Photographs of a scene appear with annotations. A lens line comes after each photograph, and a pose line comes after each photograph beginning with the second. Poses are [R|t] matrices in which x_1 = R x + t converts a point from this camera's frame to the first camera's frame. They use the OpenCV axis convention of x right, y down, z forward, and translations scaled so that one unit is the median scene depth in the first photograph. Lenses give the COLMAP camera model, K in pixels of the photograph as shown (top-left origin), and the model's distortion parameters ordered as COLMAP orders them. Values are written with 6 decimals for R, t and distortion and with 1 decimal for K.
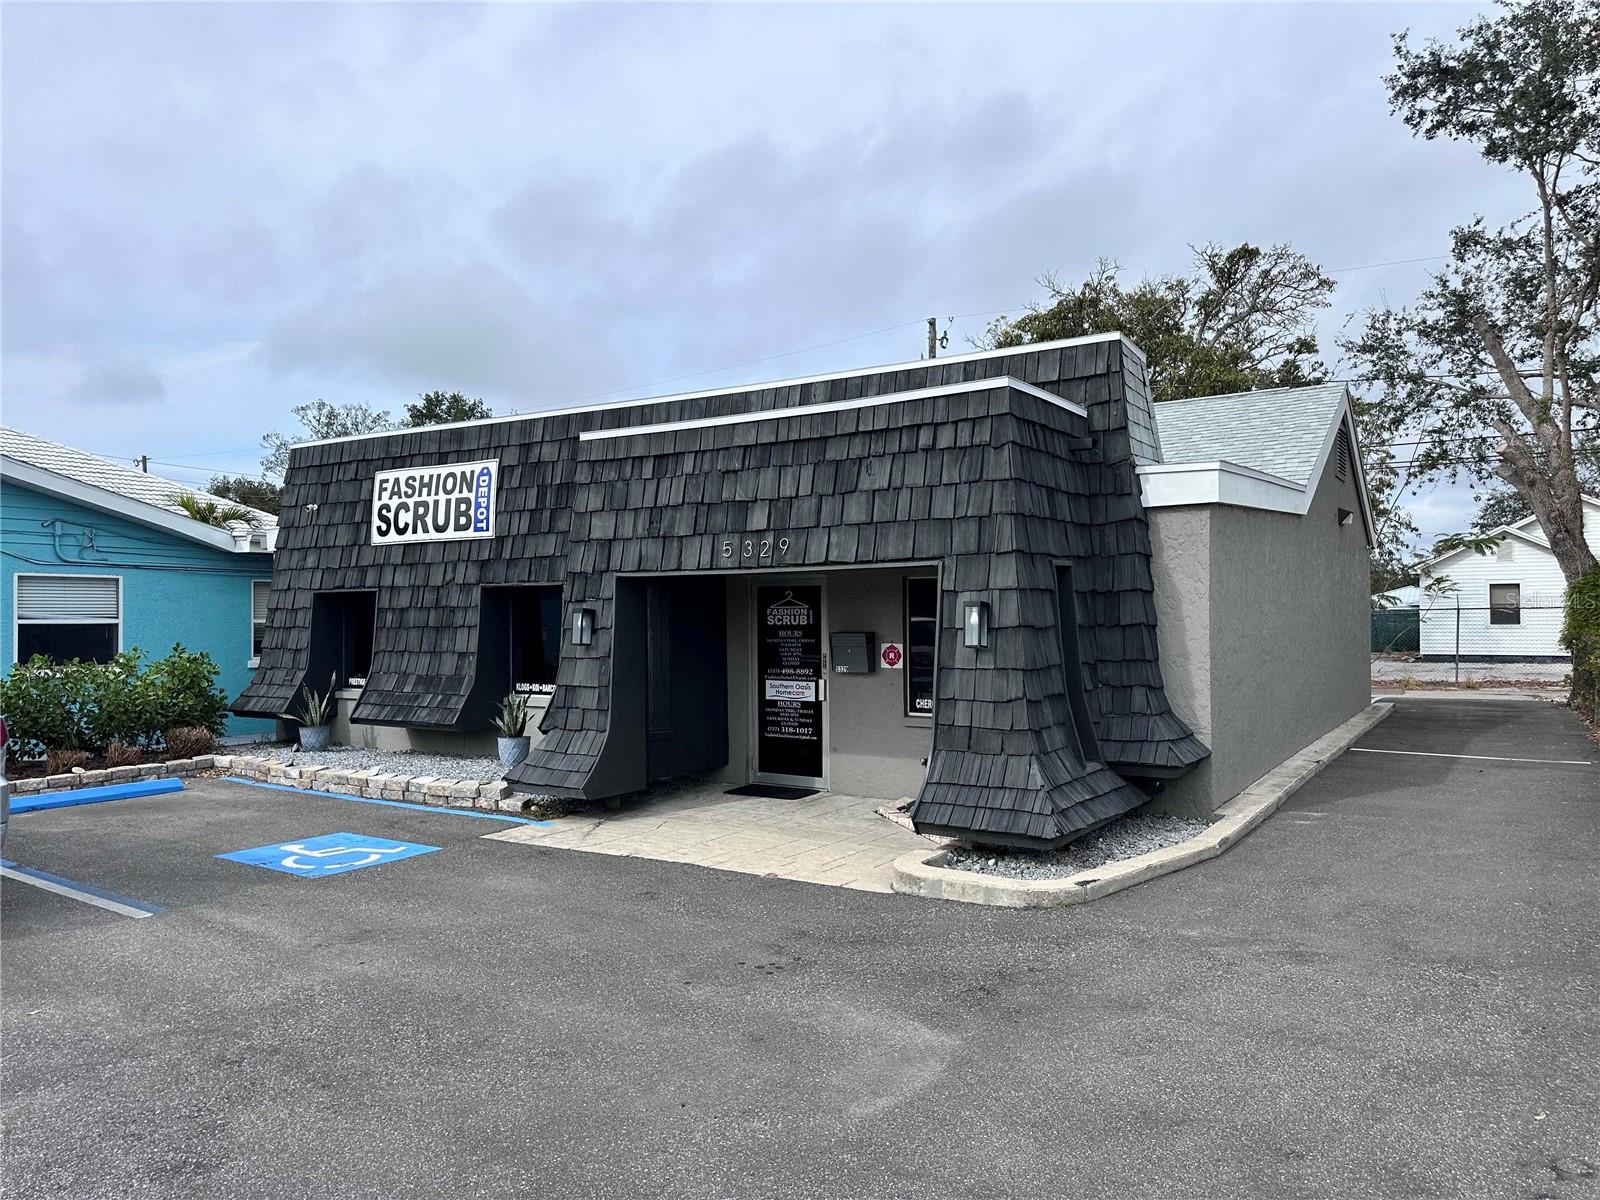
lens RADIAL K [[1125.9, 0, 791.8], [0, 1125.9, 607.8], [0, 0, 1]] dist [0.061618, -0.071100]
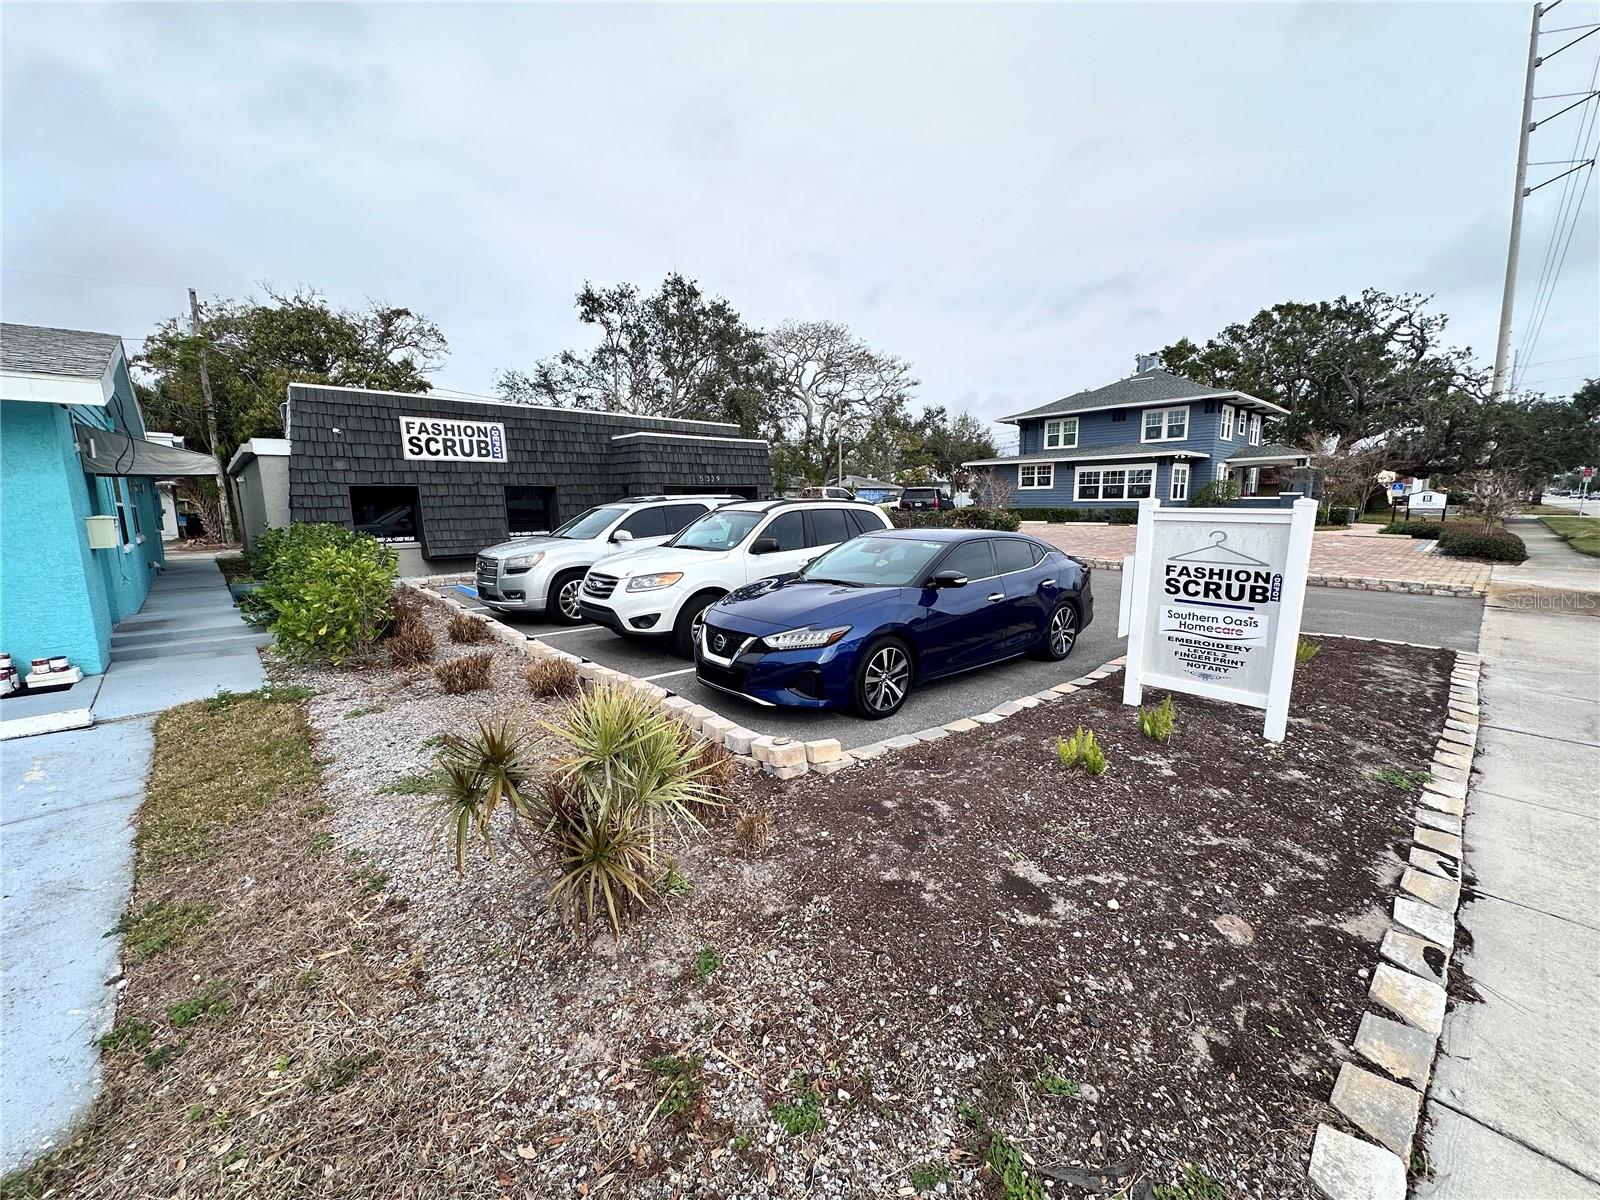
lens RADIAL K [[642.6, 0, 802.9], [0, 642.6, 593.2], [0, 0, 1]] dist [-0.003728, 0.001808]
pose [[0.220734, -0.137792, 0.965552, -1.266341], [-0.000784, 0.989945, 0.141452, 0.009119], [-0.975334, -0.031981, 0.218407, 0.188906]]
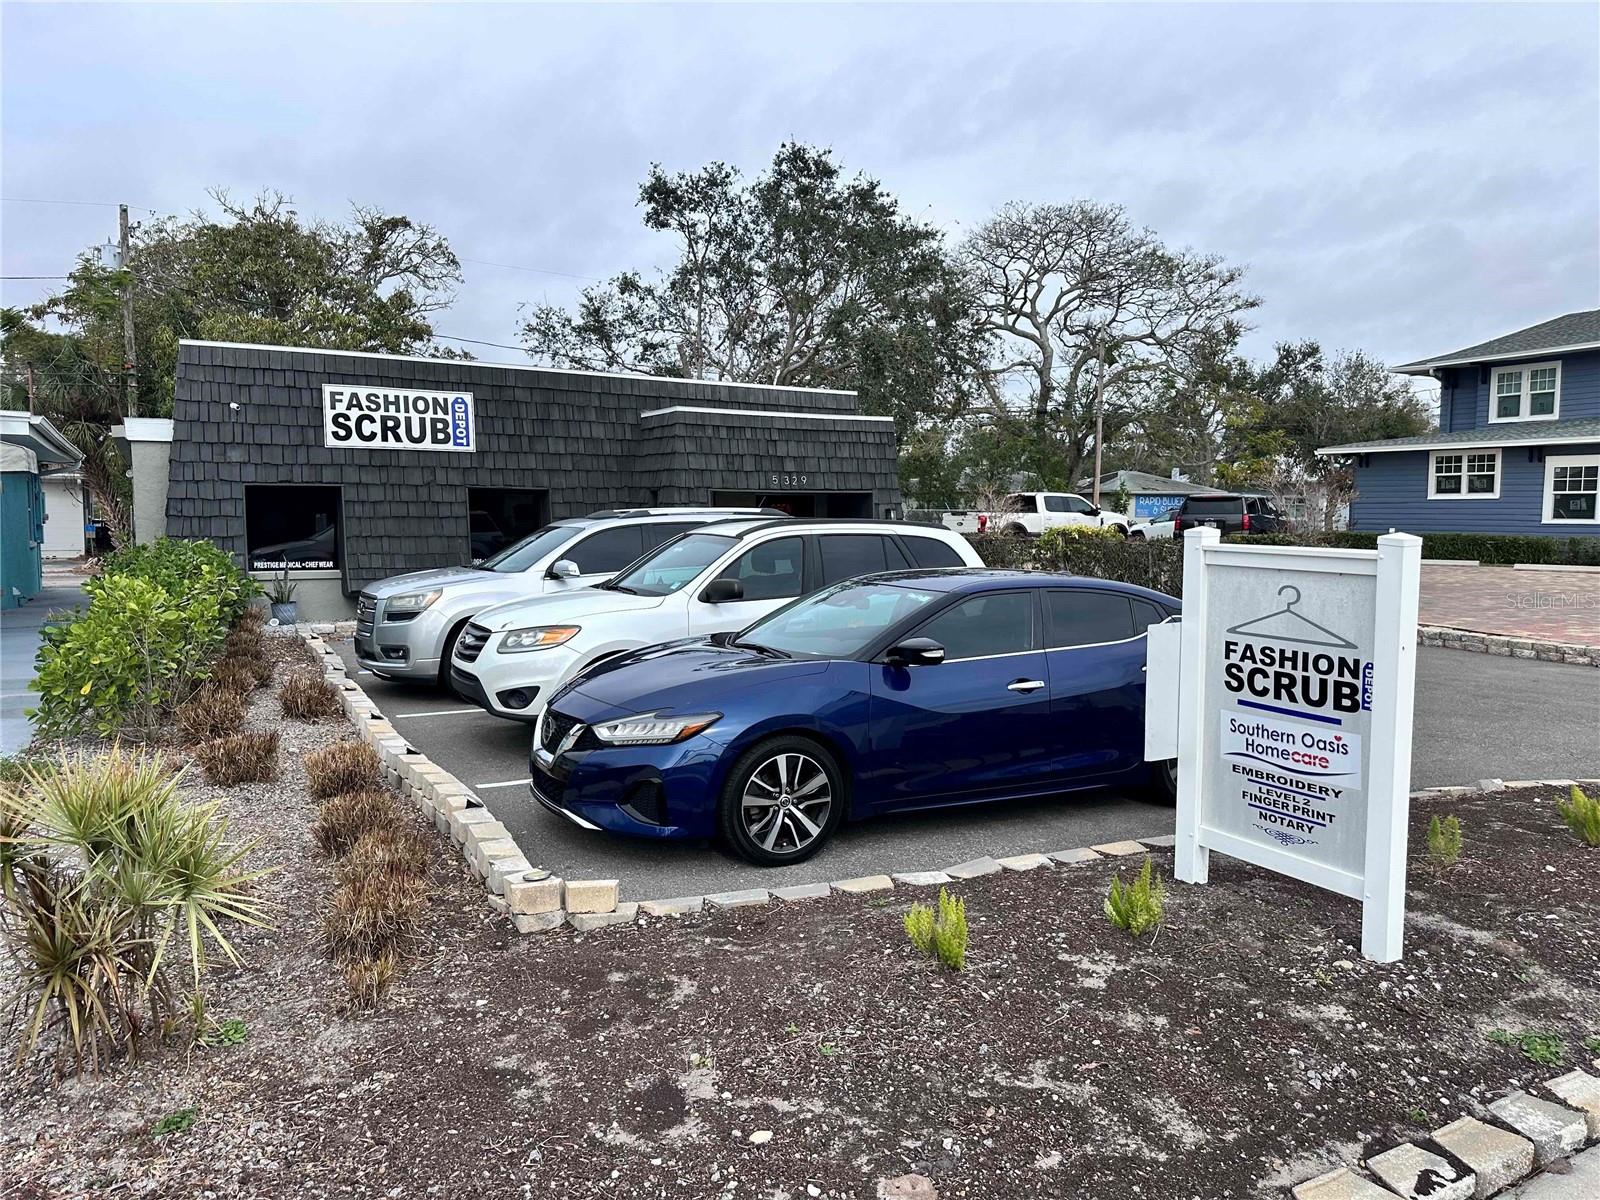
lens RADIAL K [[1125.9, 0, 803.6], [0, 1125.9, 601.7], [0, 0, 1]] dist [0.061618, -0.071100]
pose [[0.442111, -0.064872, 0.894611, -1.265265], [-0.014666, 0.996725, 0.079524, 0.003871], [-0.896840, -0.048279, 0.439712, 0.031826]]
